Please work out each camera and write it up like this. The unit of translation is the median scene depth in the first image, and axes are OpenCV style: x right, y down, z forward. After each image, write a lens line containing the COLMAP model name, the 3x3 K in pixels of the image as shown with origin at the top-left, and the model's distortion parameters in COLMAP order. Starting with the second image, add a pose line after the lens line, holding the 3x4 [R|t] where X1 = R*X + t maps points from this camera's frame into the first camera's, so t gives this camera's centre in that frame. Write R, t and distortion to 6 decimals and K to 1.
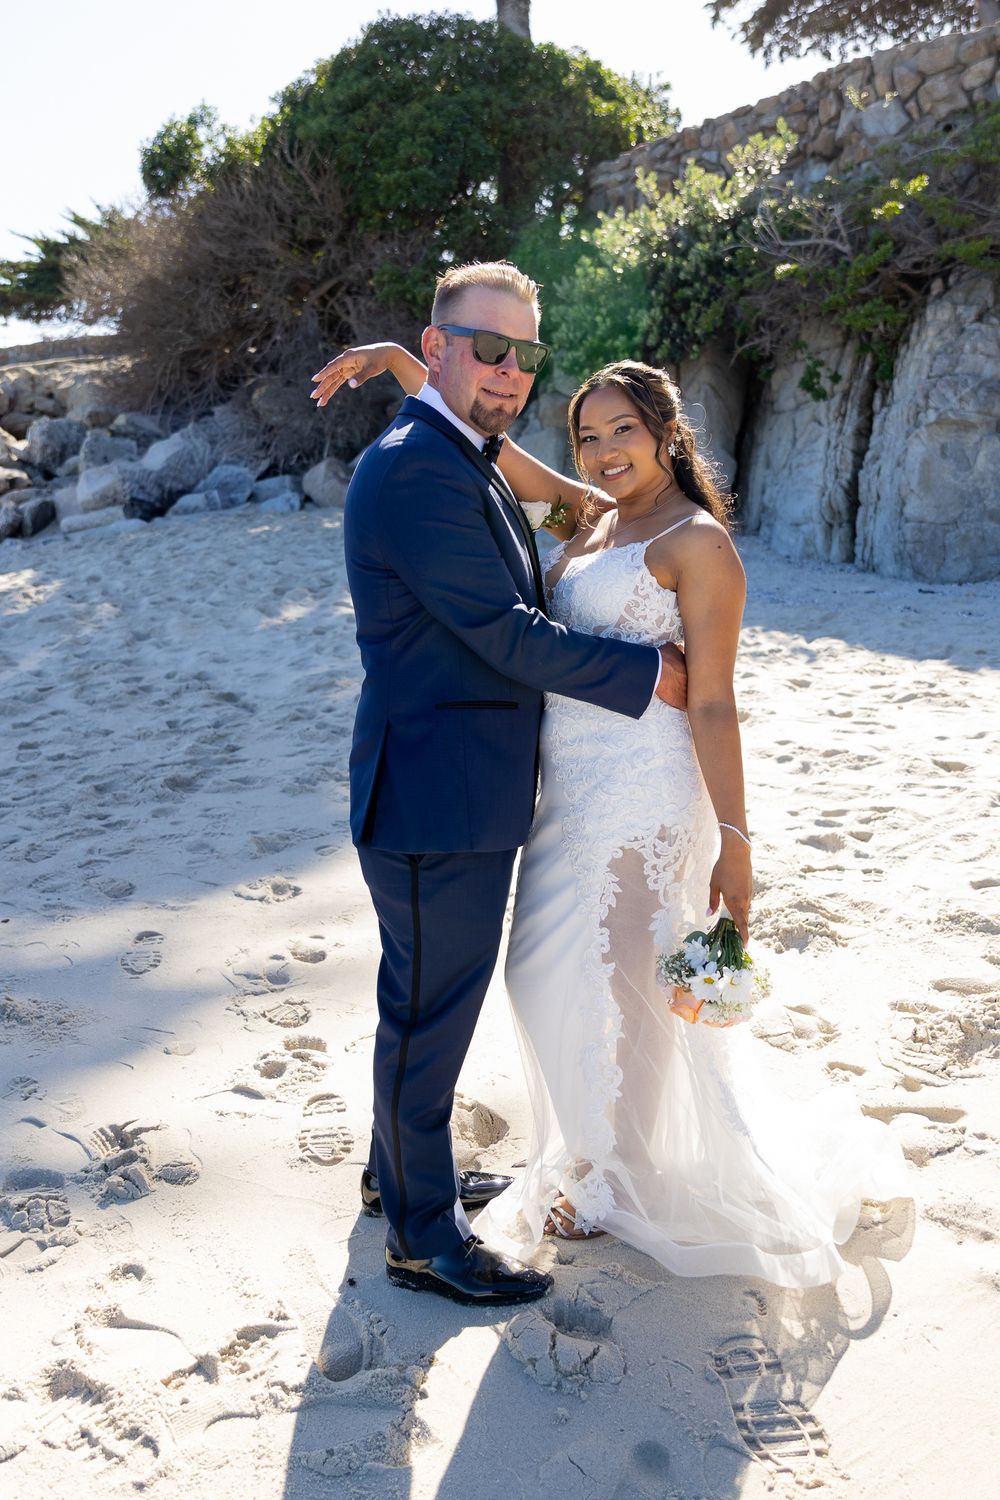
lens RADIAL K [[1427.7, 0, 500.0], [0, 1427.7, 750.0], [0, 0, 1]] dist [-0.005716, 0.002515]
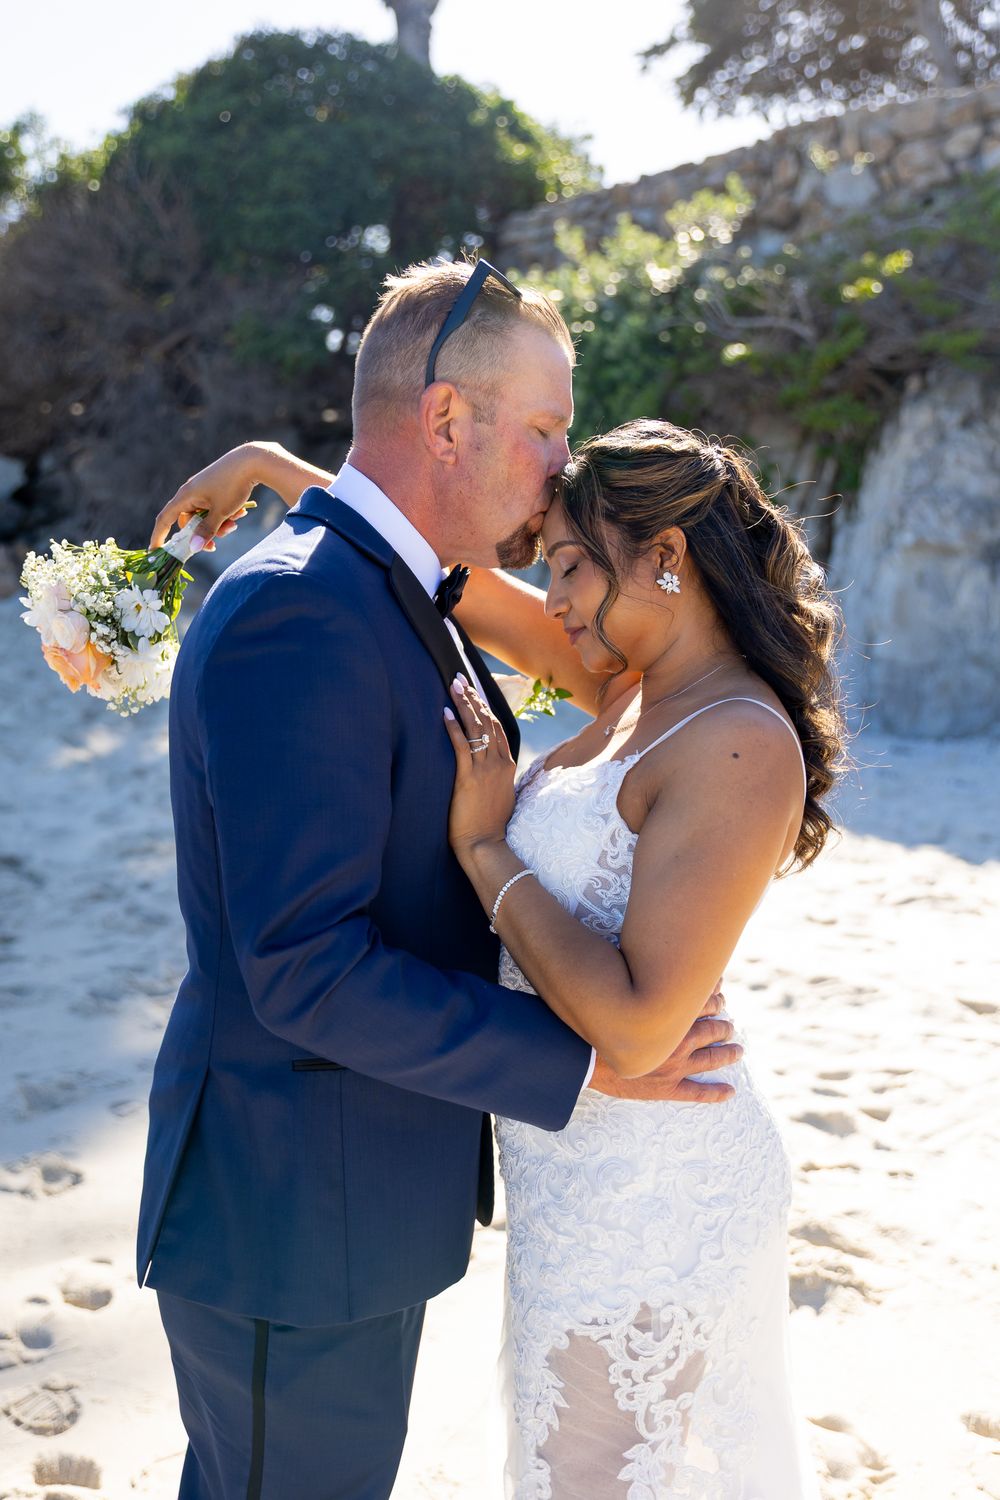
lens RADIAL K [[1610.9, 0, 500.0], [0, 1610.9, 750.0], [0, 0, 1]] dist [0.007838, 0.000602]
pose [[0.995082, 0.043018, 0.089222, -0.009259], [-0.035836, 0.996102, -0.080597, -0.026319], [-0.092341, 0.077003, 0.992745, 0.099028]]
